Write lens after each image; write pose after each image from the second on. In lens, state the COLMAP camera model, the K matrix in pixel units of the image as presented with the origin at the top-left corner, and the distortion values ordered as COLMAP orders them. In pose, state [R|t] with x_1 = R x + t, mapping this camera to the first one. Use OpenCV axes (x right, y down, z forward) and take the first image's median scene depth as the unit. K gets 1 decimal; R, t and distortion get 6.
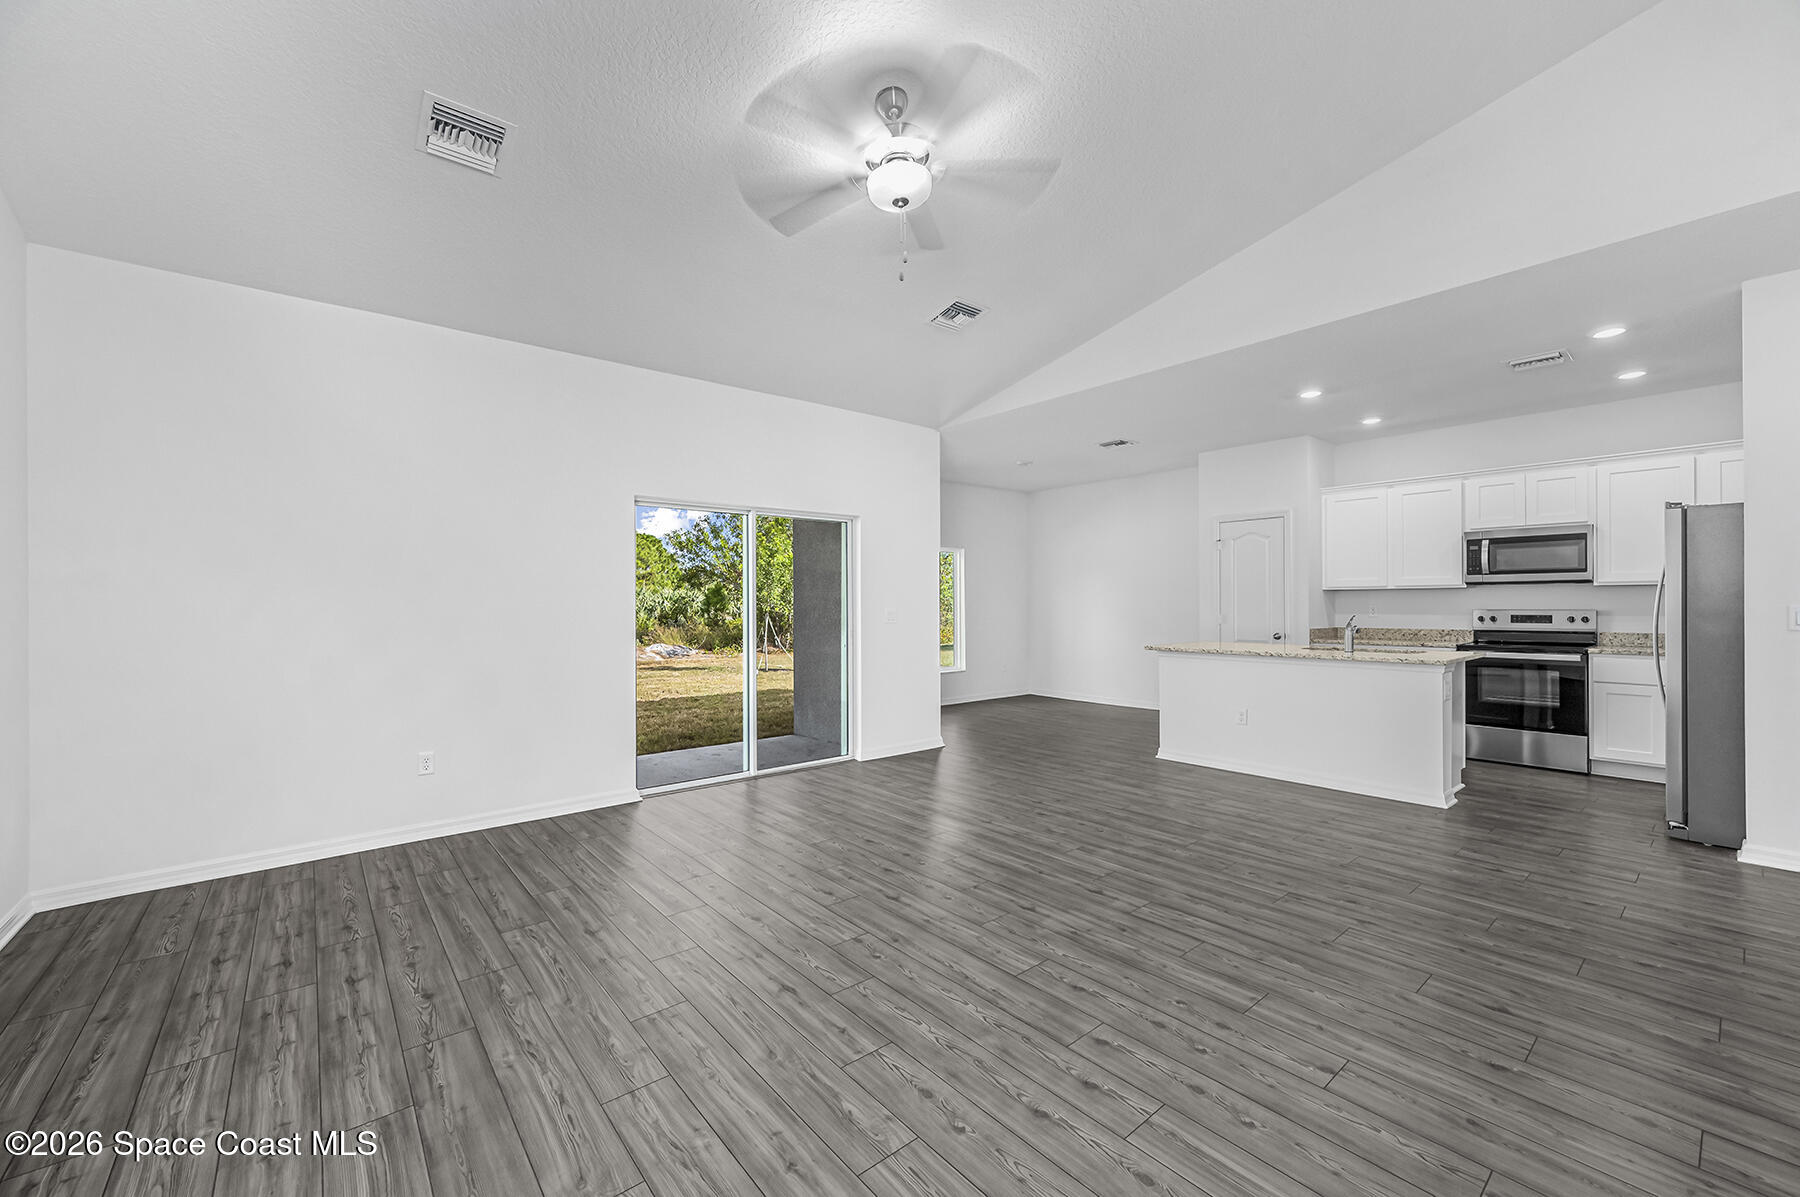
lens RADIAL K [[728.5, 0, 900.0], [0, 728.5, 598.5], [0, 0, 1]] dist [0.002473, 0.000168]
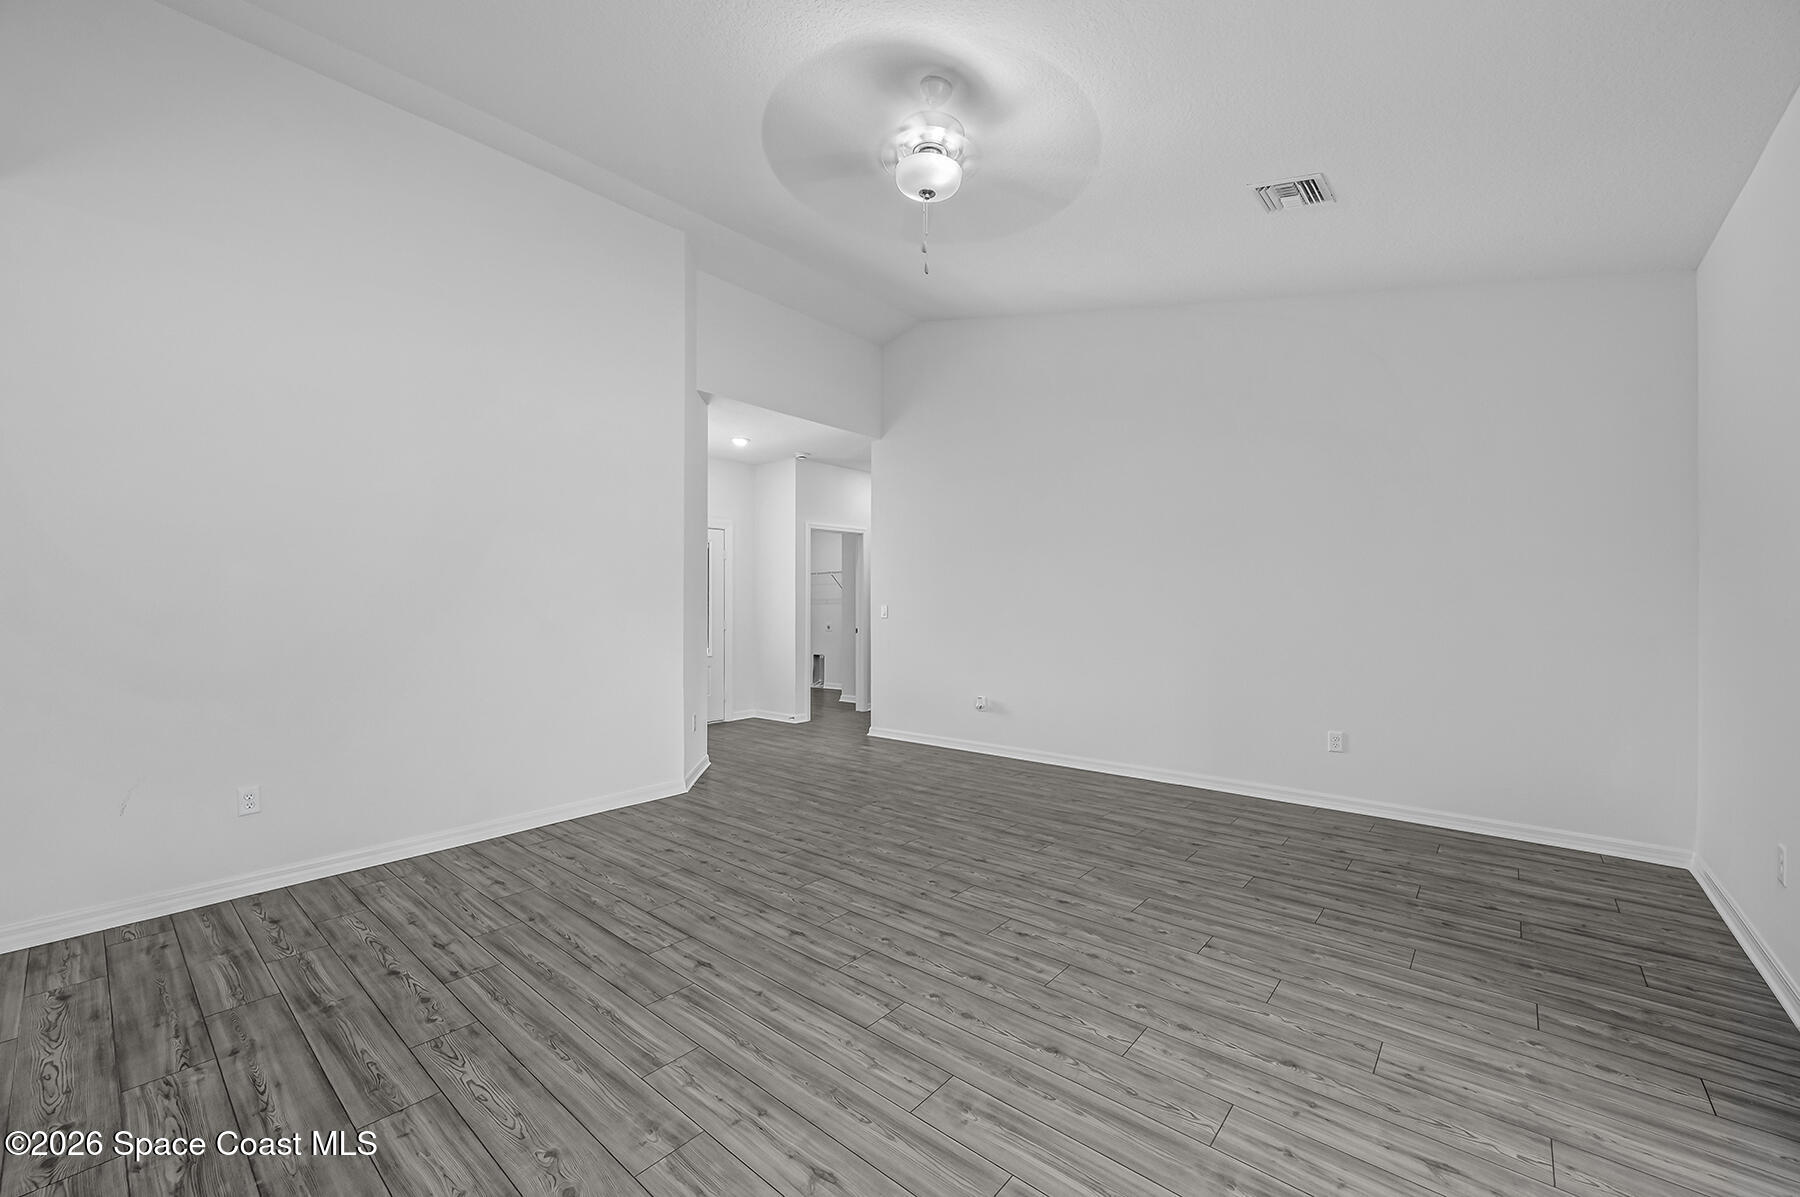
lens RADIAL K [[728.5, 0, 900.0], [0, 728.5, 598.5], [0, 0, 1]] dist [0.002473, 0.000168]
pose [[-0.986540, 0.008761, -0.163286, 0.209936], [0.010955, 0.999861, -0.012537, 0.015726], [0.163153, -0.014157, -0.986499, 2.090326]]
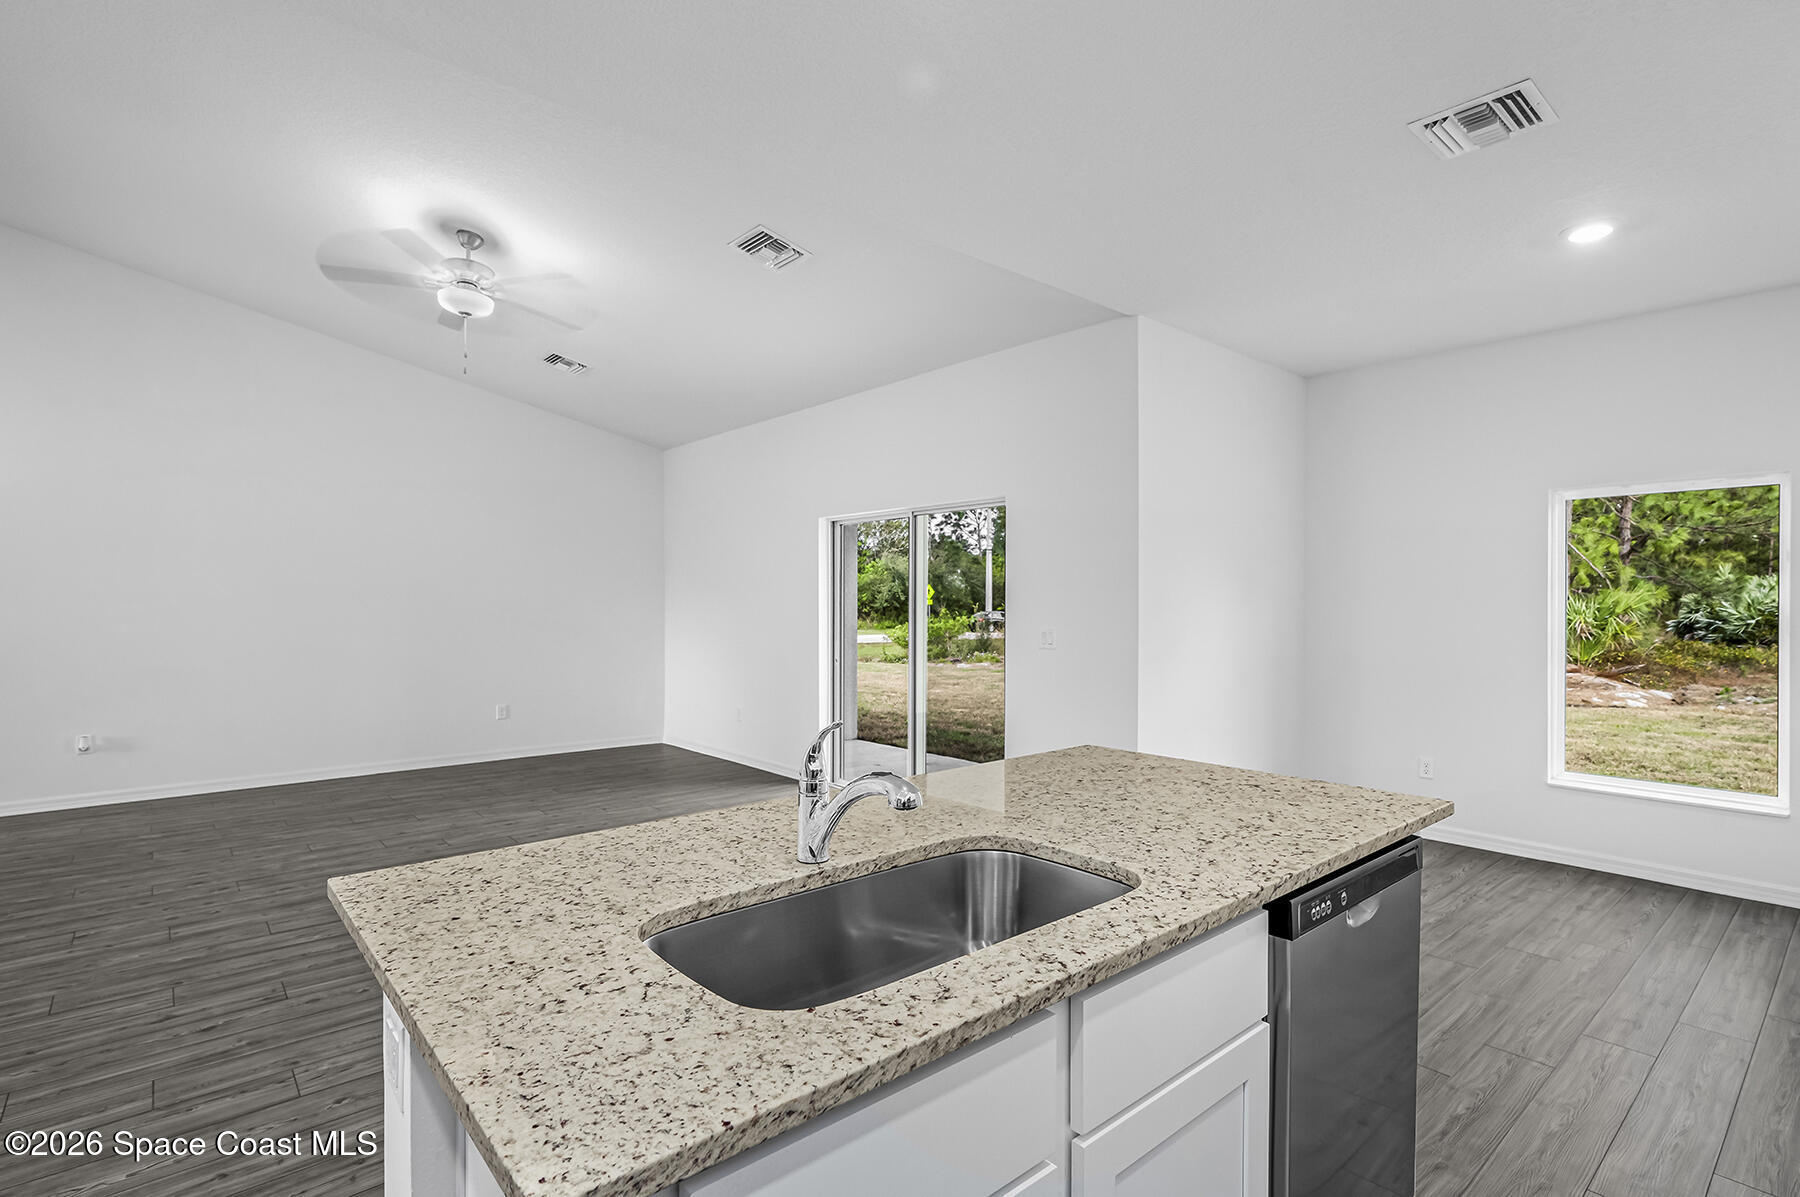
lens RADIAL K [[851.1, 0, 900.0], [0, 851.1, 598.5], [0, 0, 1]] dist [0.000273, 0.001464]
pose [[0.011731, 0.002124, -0.999929, 1.660085], [0.007508, 0.999969, 0.002212, -0.029370], [0.999903, -0.007533, 0.011715, 1.878960]]
